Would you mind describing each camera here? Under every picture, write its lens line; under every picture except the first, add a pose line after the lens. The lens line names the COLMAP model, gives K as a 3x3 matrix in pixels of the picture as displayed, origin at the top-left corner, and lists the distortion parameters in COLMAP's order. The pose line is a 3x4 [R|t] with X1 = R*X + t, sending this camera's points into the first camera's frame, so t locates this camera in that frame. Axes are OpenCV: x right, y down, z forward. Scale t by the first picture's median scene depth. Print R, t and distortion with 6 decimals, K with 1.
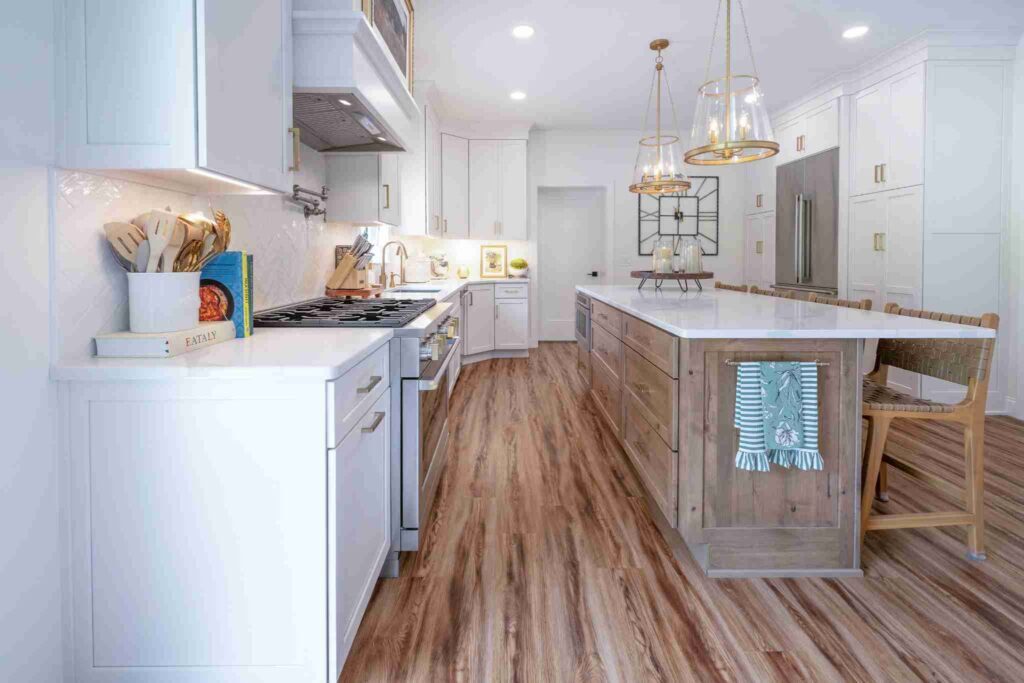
lens RADIAL K [[444.7, 0, 476.3], [0, 444.7, 268.5], [0, 0, 1]] dist [-0.000007, -0.000042]
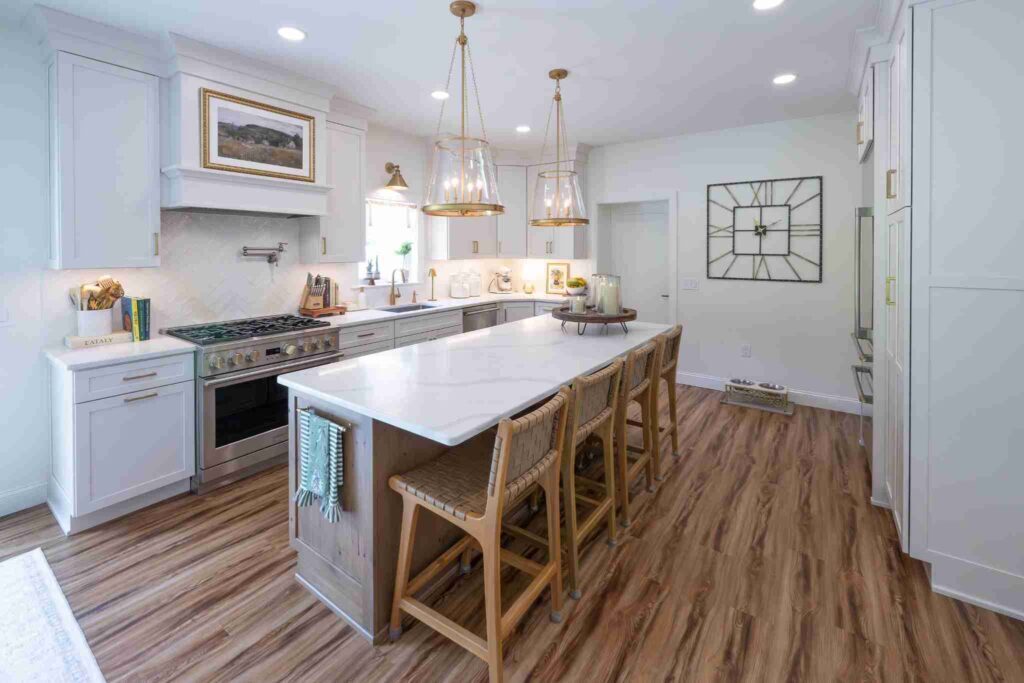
lens RADIAL K [[434.8, 0, 512.8], [0, 434.8, 252.4], [0, 0, 1]] dist [0.000427, -0.000306]
pose [[0.812300, 0.004539, -0.583223, 0.711016], [-0.012073, 0.999886, -0.009033, -0.087478], [0.583115, 0.014379, 0.812262, 0.147493]]
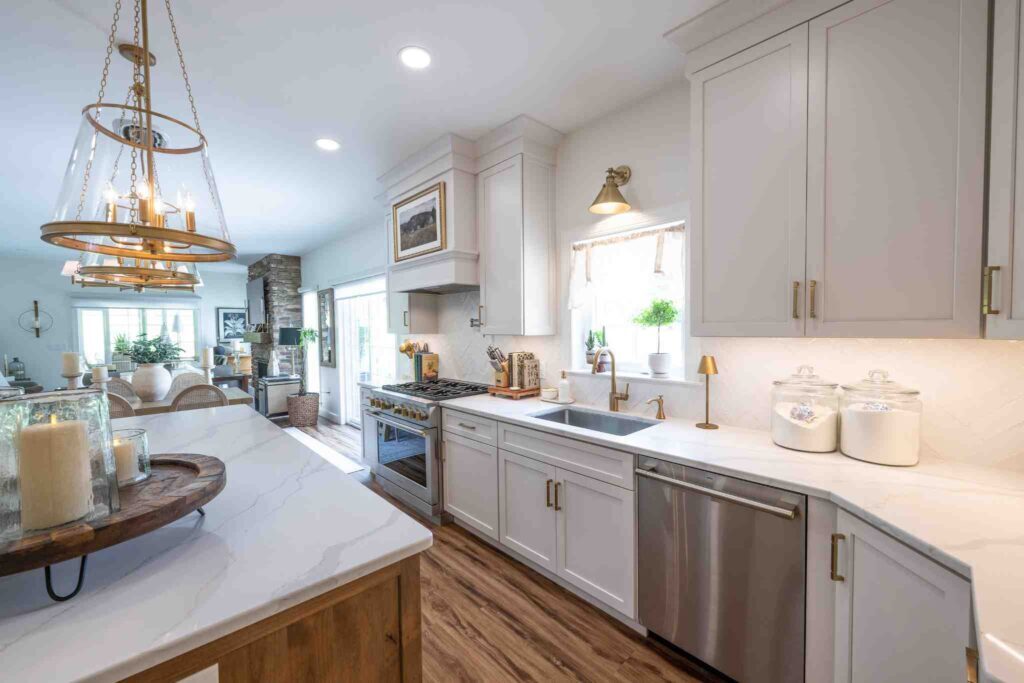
lens RADIAL K [[403.4, 0, 512.0], [0, 403.4, 341.5], [0, 0, 1]] dist [-0.000514, -0.000036]
pose [[-0.739975, 0.030052, -0.671963, 0.304469], [-0.002312, 0.998882, 0.047219, -0.091605], [0.672631, 0.036494, -0.739078, 1.302427]]
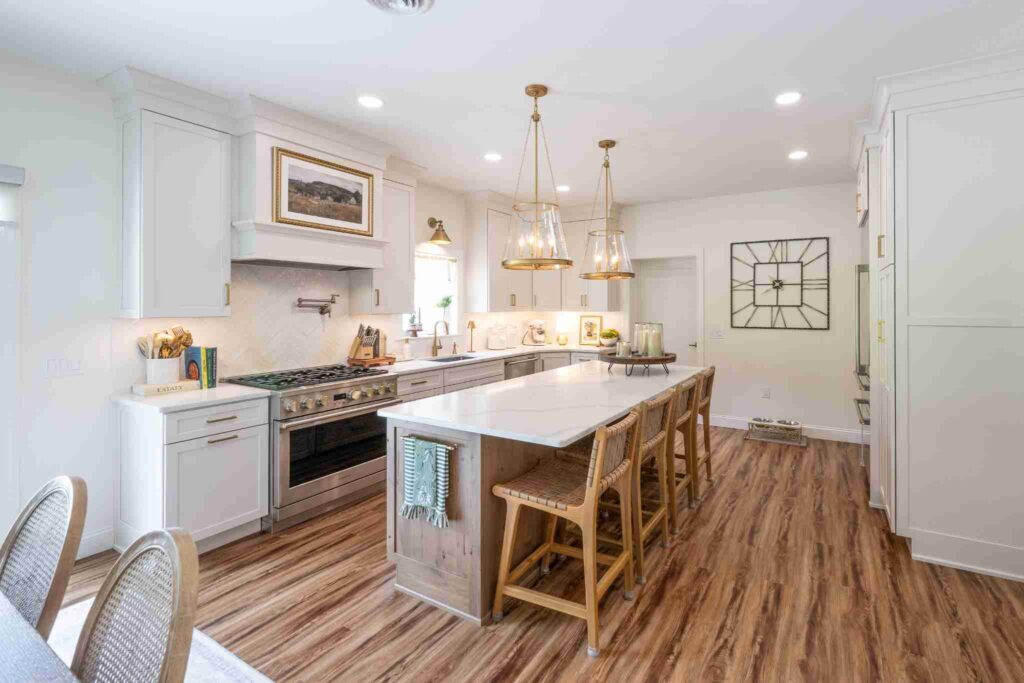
lens RADIAL K [[452.9, 0, 565.7], [0, 452.9, 303.0], [0, 0, 1]] dist [-0.000605, 0.000061]
pose [[0.863097, -0.002905, -0.505030, 0.708881], [-0.009728, 0.999702, -0.022376, -0.074099], [0.504945, 0.024226, 0.862812, 0.008927]]
